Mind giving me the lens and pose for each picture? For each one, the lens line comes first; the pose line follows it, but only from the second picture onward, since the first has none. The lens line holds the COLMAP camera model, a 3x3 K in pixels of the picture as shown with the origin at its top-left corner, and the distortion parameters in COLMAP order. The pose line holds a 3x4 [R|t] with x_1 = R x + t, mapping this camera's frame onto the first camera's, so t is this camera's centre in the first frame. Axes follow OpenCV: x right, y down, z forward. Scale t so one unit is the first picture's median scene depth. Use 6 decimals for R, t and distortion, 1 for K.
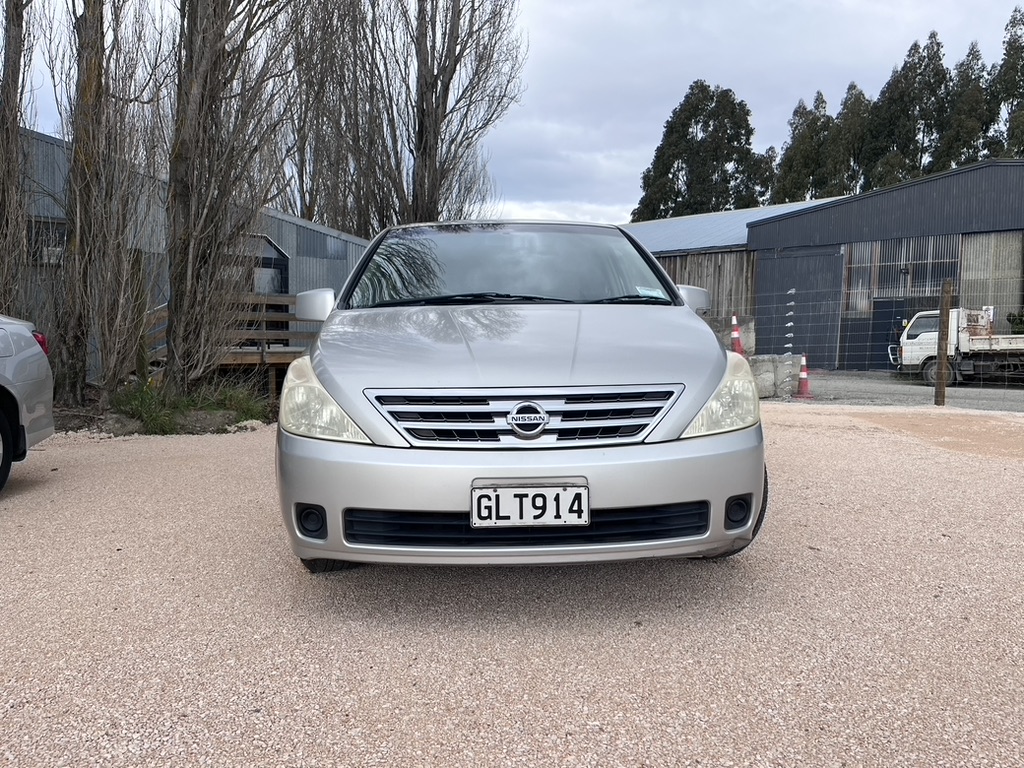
lens RADIAL K [[756.1, 0, 515.5], [0, 756.1, 378.7], [0, 0, 1]] dist [0.034459, -0.045662]
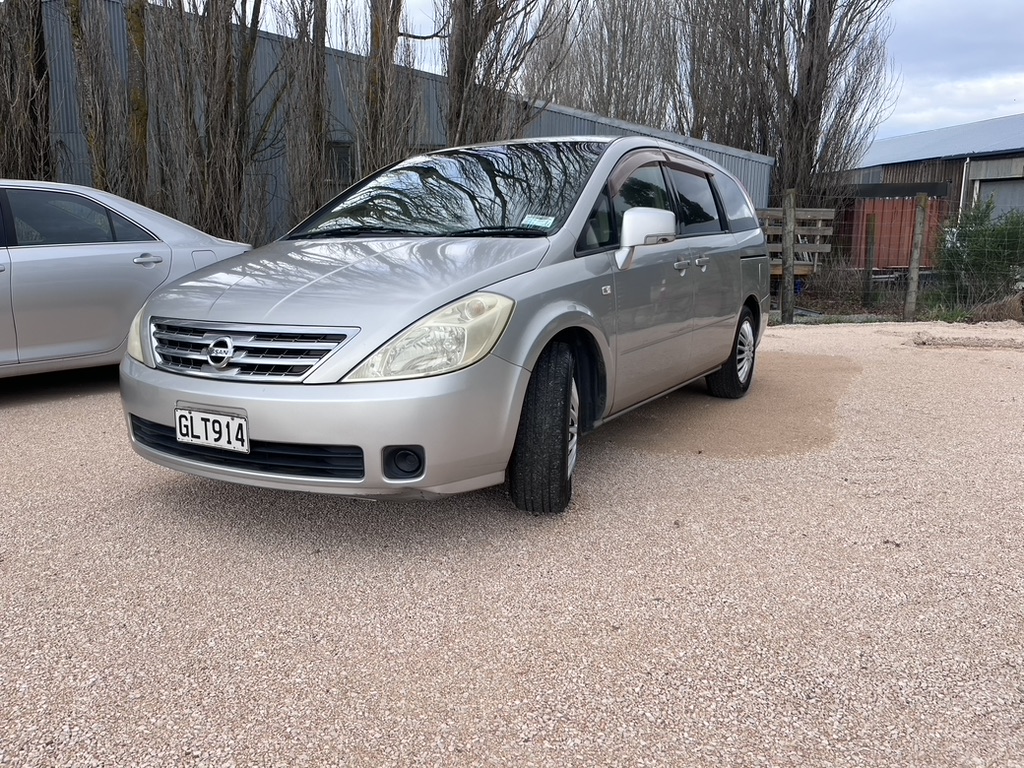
lens RADIAL K [[756.1, 0, 508.2], [0, 756.1, 381.2], [0, 0, 1]] dist [0.034459, -0.045662]
pose [[0.850598, 0.092319, -0.517649, 0.953677], [-0.027299, 0.990892, 0.131861, -0.062733], [0.525107, -0.098029, 0.845371, 0.279879]]
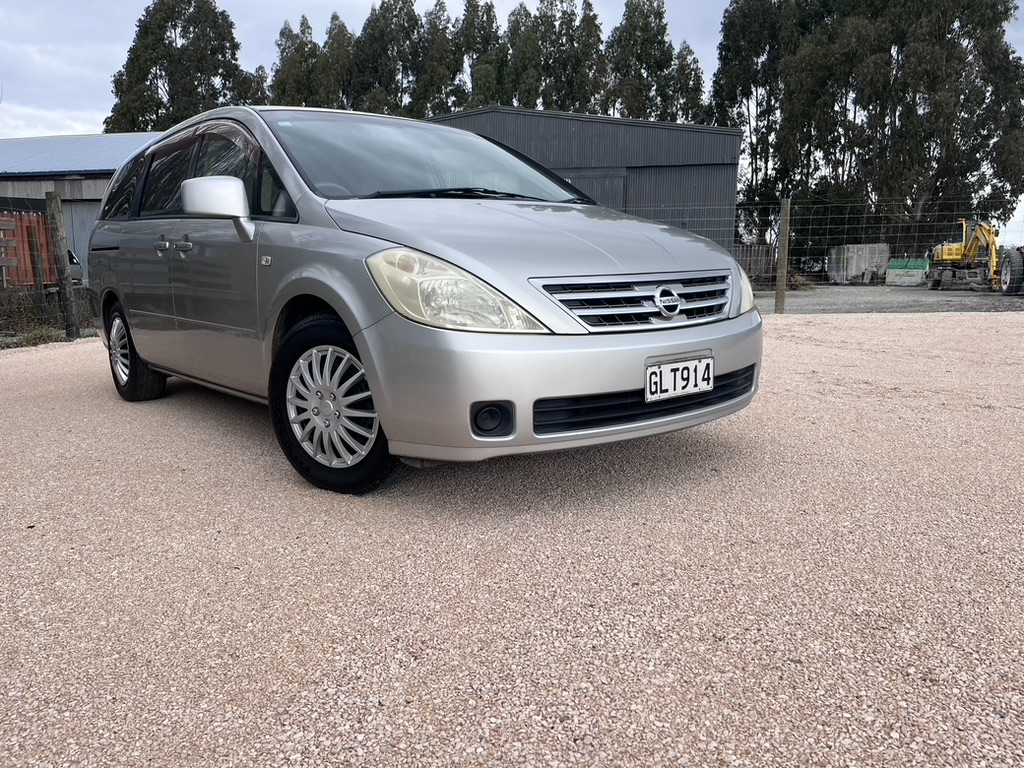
lens RADIAL K [[756.1, 0, 504.2], [0, 756.1, 384.5], [0, 0, 1]] dist [0.034459, -0.045662]
pose [[0.812569, -0.098631, 0.574460, -0.823712], [0.040021, 0.992694, 0.113831, 0.038215], [-0.581490, -0.069505, 0.810579, 0.236225]]
